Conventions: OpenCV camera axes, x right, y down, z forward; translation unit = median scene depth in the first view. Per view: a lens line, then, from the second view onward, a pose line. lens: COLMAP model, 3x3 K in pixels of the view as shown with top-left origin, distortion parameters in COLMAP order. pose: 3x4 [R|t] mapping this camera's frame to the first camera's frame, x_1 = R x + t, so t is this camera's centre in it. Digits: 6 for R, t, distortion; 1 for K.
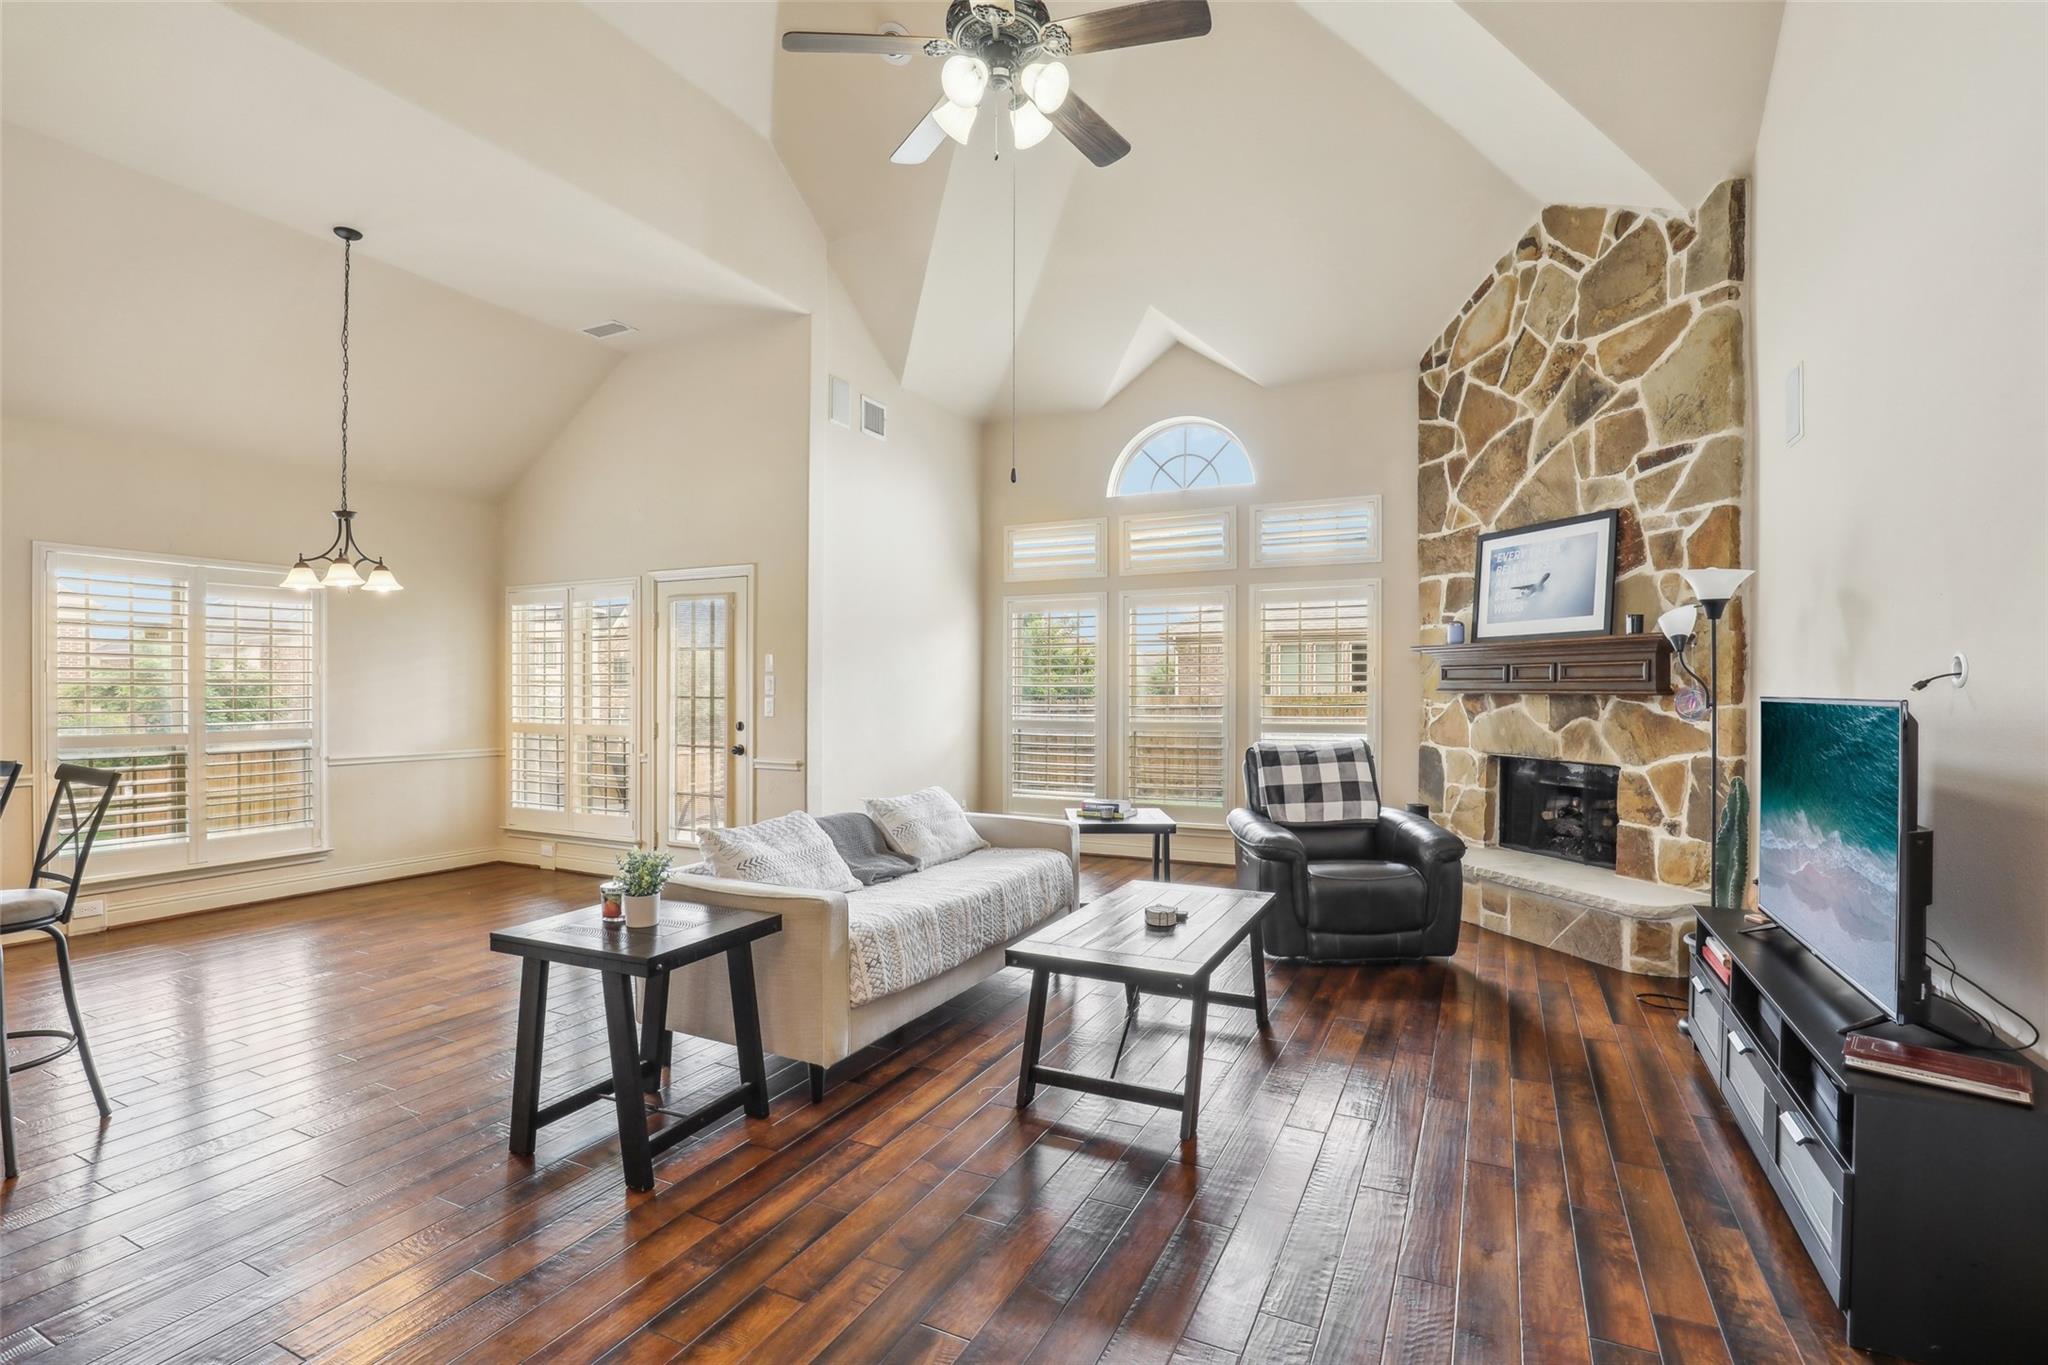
lens RADIAL K [[962.2, 0, 1018.7], [0, 962.2, 685.3], [0, 0, 1]] dist [-0.004593, 0.000238]
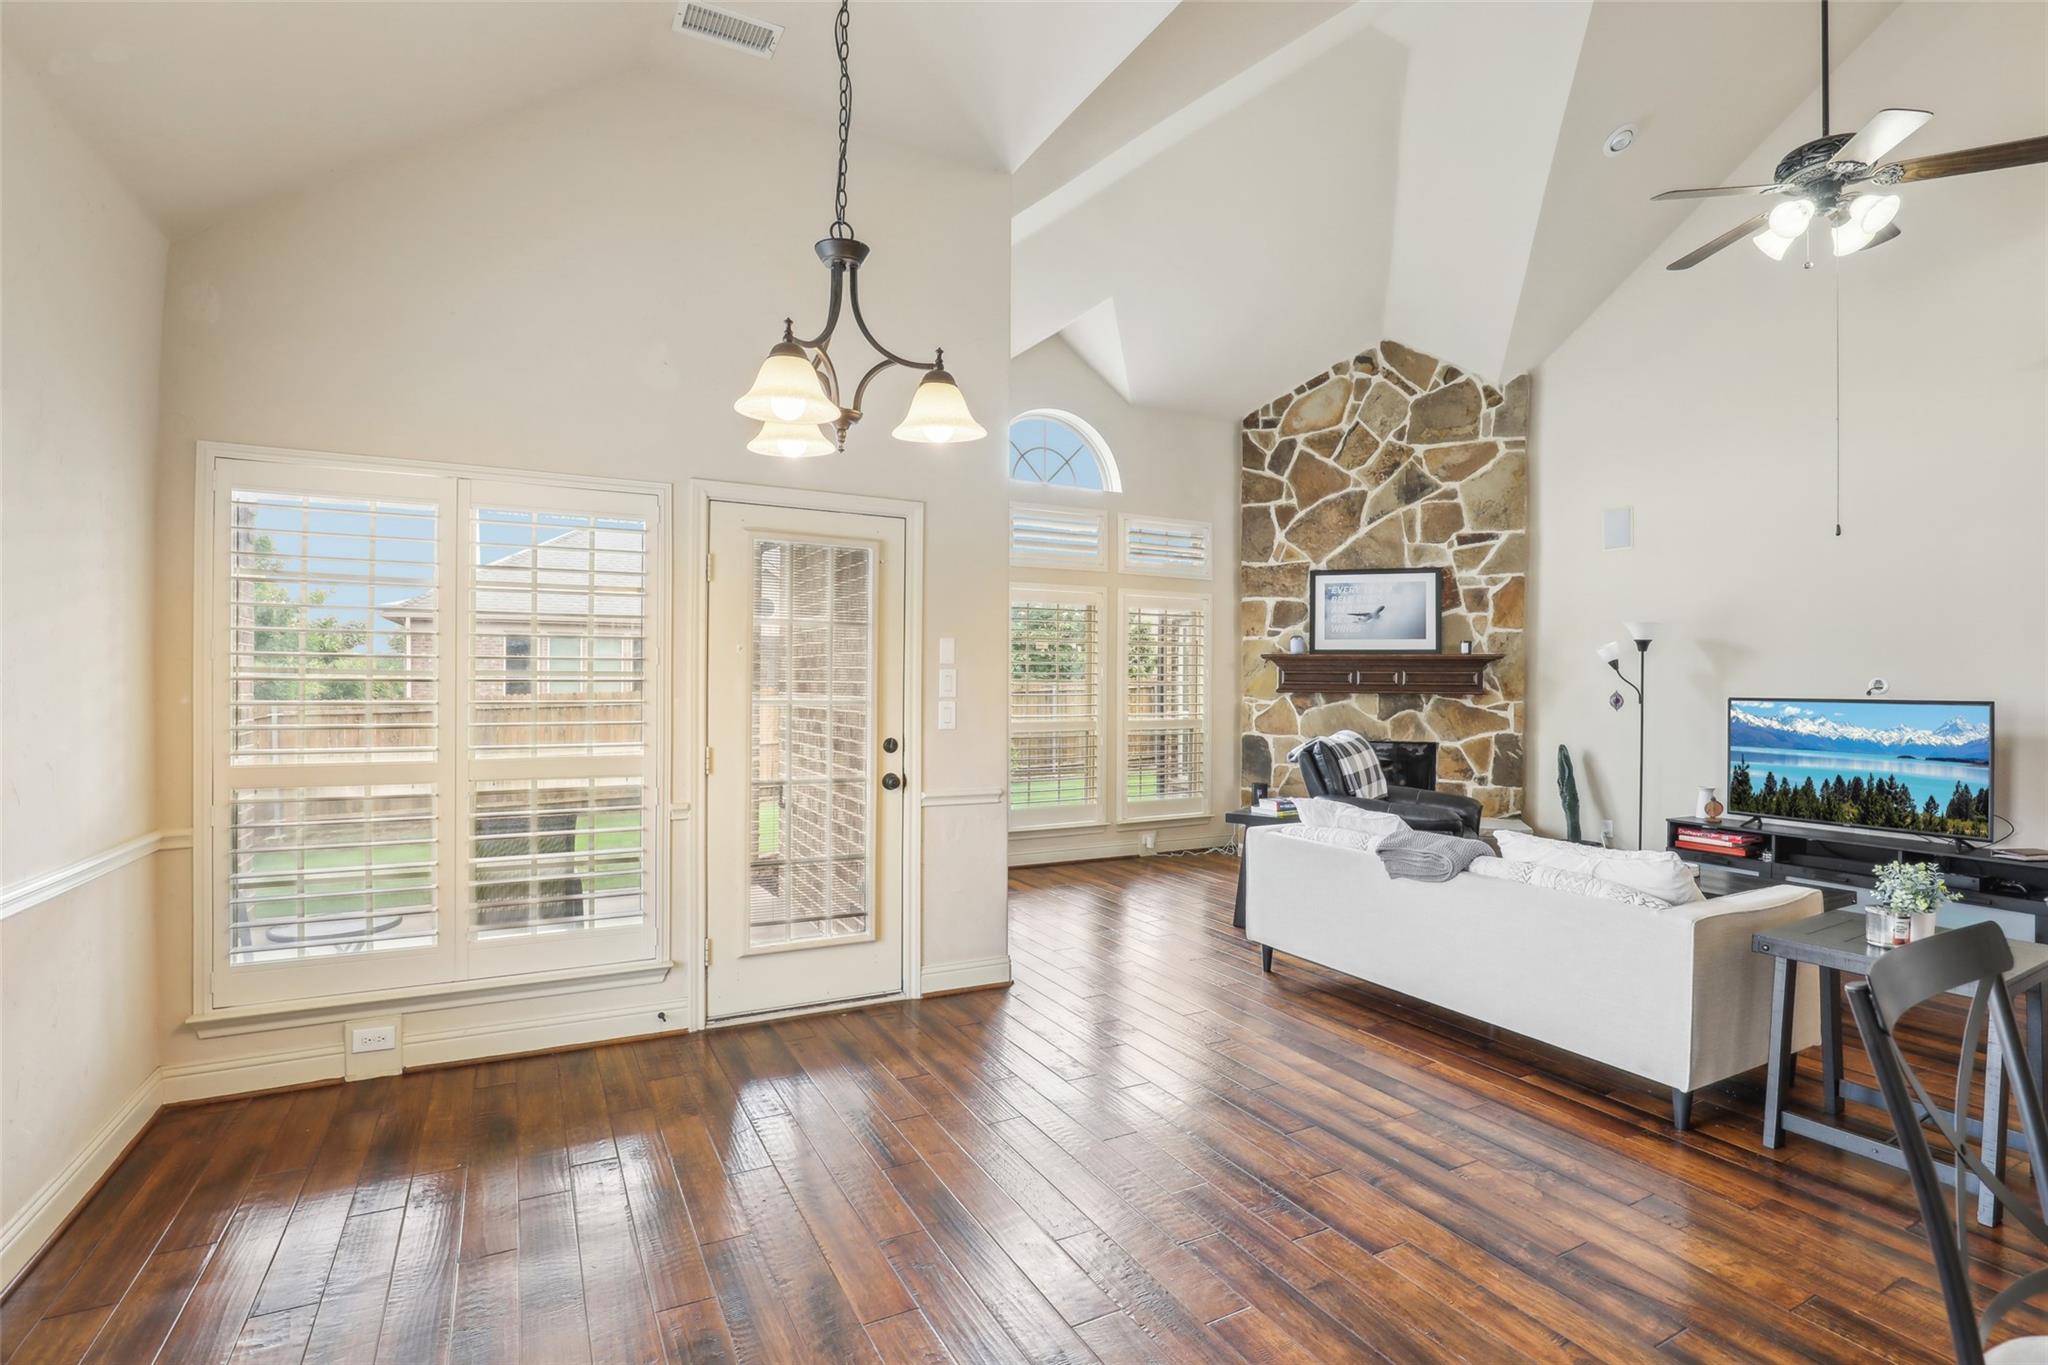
lens RADIAL K [[962.2, 0, 1026.3], [0, 962.2, 691.0], [0, 0, 1]] dist [-0.004593, 0.000238]
pose [[0.574894, -0.001315, 0.818227, -0.915327], [-0.009949, 0.999914, 0.008597, -0.001206], [-0.818167, -0.013083, 0.574831, 0.649655]]
